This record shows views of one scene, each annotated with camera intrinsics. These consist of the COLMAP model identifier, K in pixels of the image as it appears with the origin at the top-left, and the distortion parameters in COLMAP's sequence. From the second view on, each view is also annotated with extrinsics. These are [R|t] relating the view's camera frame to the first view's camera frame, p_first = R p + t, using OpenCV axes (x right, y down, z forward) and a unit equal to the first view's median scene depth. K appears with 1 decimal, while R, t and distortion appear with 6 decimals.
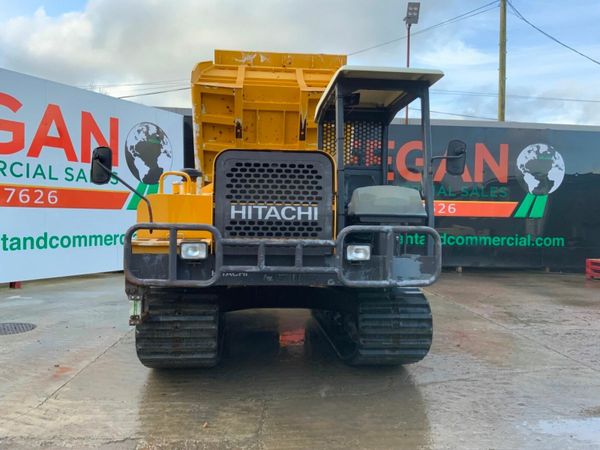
lens RADIAL K [[490.2, 0, 300.0], [0, 490.2, 225.0], [0, 0, 1]] dist [0.101135, -0.174427]
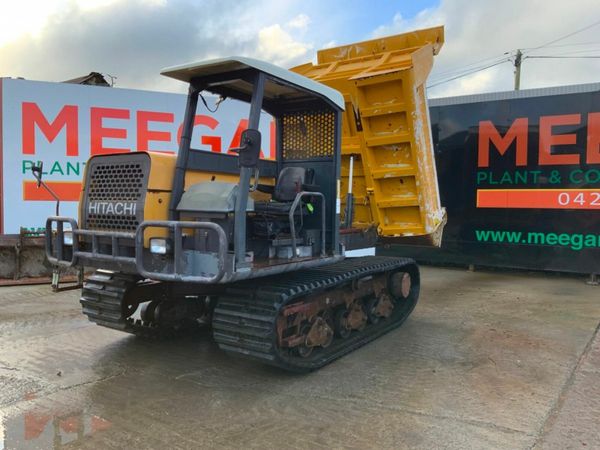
lens RADIAL K [[490.2, 0, 300.0], [0, 490.2, 225.0], [0, 0, 1]] dist [0.101135, -0.174427]
pose [[0.773893, 0.020704, -0.632977, 1.019337], [-0.012787, 0.999773, 0.017067, -0.010789], [0.633187, -0.005114, 0.773982, 0.369683]]
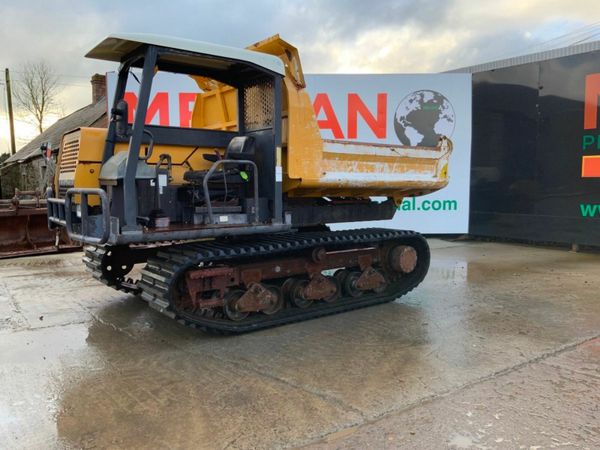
lens RADIAL K [[490.2, 0, 300.0], [0, 490.2, 225.0], [0, 0, 1]] dist [0.101135, -0.174427]
pose [[0.520472, 0.057727, -0.851925, 1.418356], [-0.005185, 0.997907, 0.064451, 0.010272], [0.853863, -0.029127, 0.519682, 0.823021]]
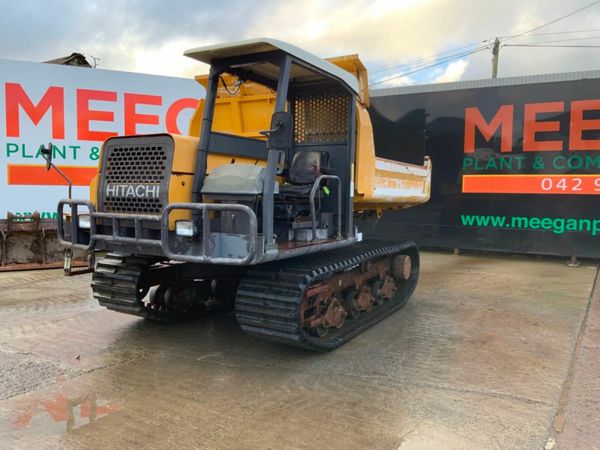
lens RADIAL K [[490.2, 0, 300.0], [0, 490.2, 225.0], [0, 0, 1]] dist [0.101135, -0.174427]
pose [[0.808447, 0.035830, -0.587477, 0.937682], [-0.012449, 0.998963, 0.043794, -0.000437], [0.588437, -0.028092, 0.808055, 0.287045]]
